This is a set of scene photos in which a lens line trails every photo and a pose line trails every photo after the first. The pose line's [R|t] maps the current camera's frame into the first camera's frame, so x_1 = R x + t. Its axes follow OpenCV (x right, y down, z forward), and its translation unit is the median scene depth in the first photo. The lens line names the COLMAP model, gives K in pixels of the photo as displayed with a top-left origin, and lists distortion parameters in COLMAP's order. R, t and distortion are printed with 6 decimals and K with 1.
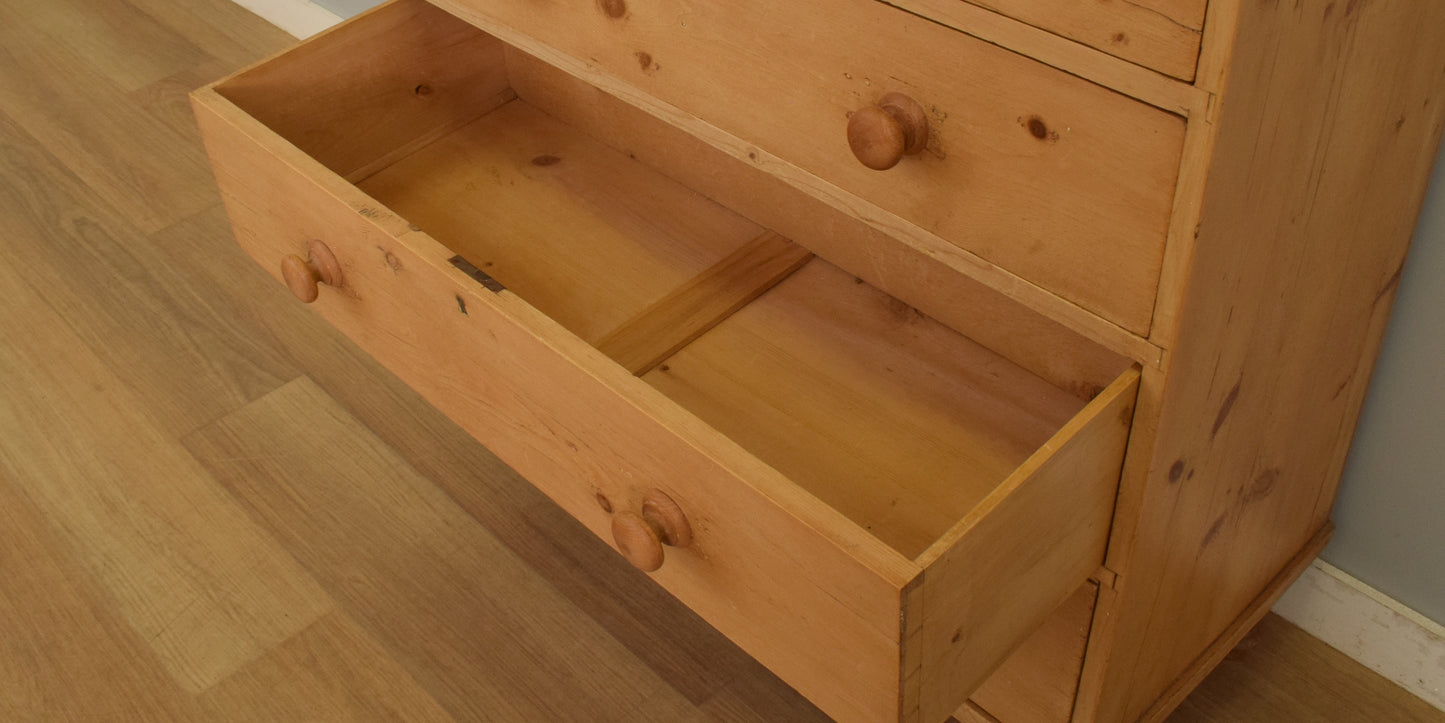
lens RADIAL K [[1484.5, 0, 666.4], [0, 1484.5, 249.0], [0, 0, 1]] dist [-0.100375, 0.006433]
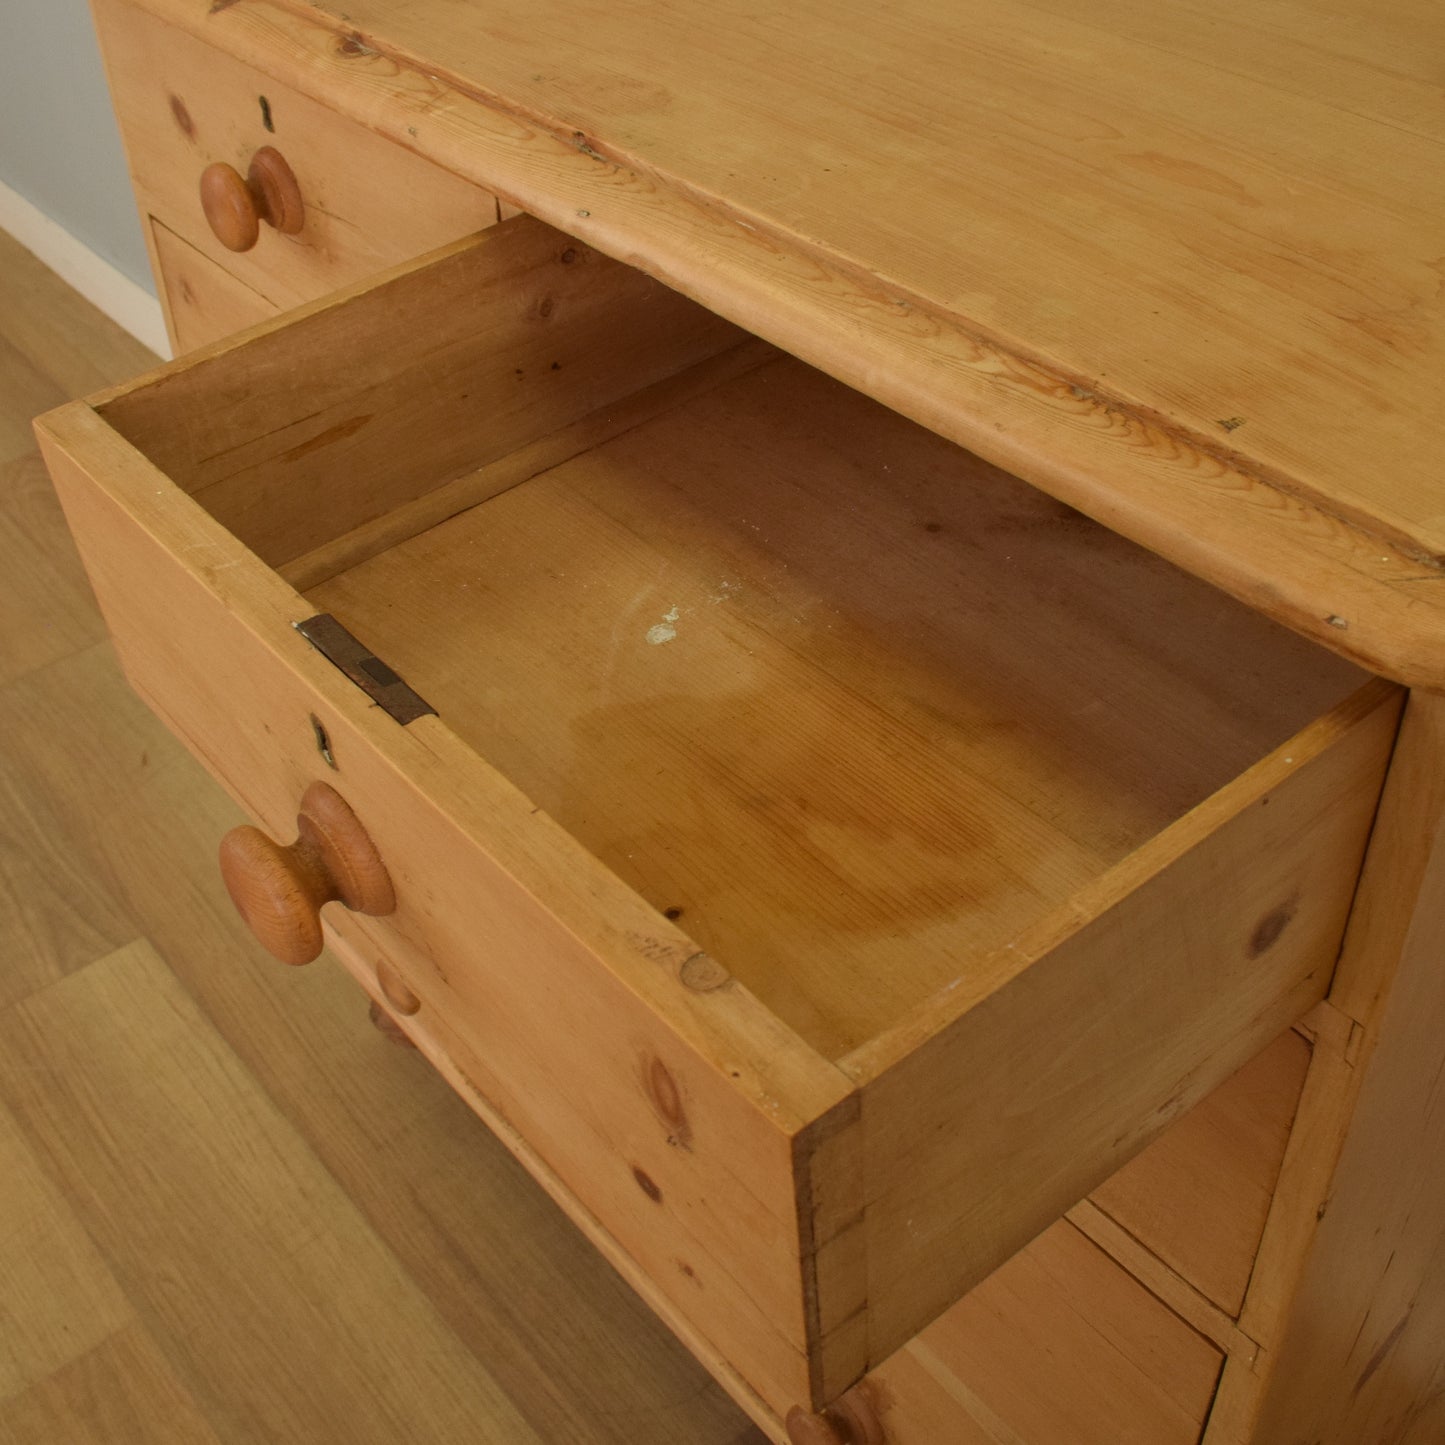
lens RADIAL K [[1837.0, 0, 698.4], [0, 1837.0, 690.5], [0, 0, 1]] dist [-0.101812, 0.014181]
pose [[0.997477, 0.041966, -0.057252, 0.080016], [-0.037078, 0.995783, 0.083908, -0.135066], [0.060532, -0.081573, 0.994827, 0.162454]]
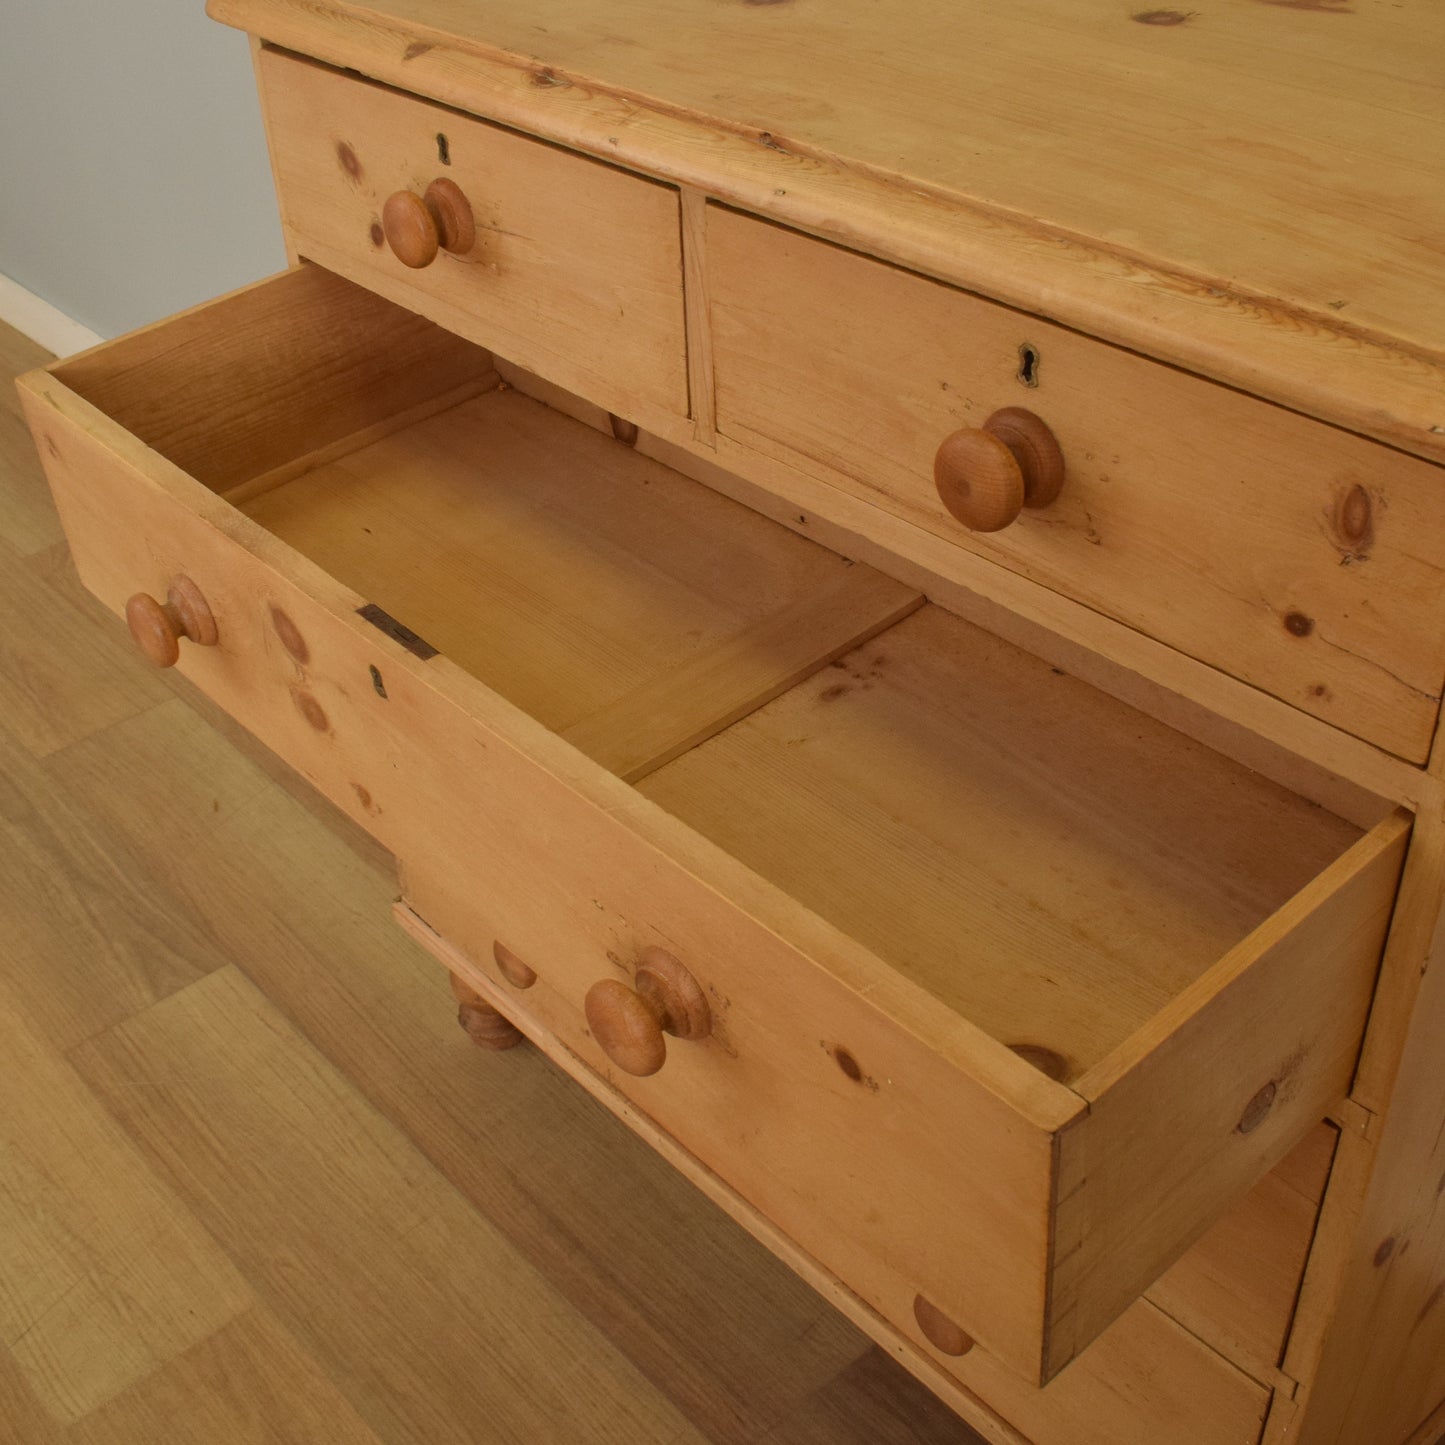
lens RADIAL K [[1840.7, 0, 720.3], [0, 1840.7, 684.7], [0, 0, 1]] dist [-0.100161, 0.012402]
pose [[0.999832, 0.010190, -0.015268, 0.021689], [-0.010084, 0.999925, 0.006991, -0.076280], [0.015338, -0.006836, 0.999859, 0.074257]]
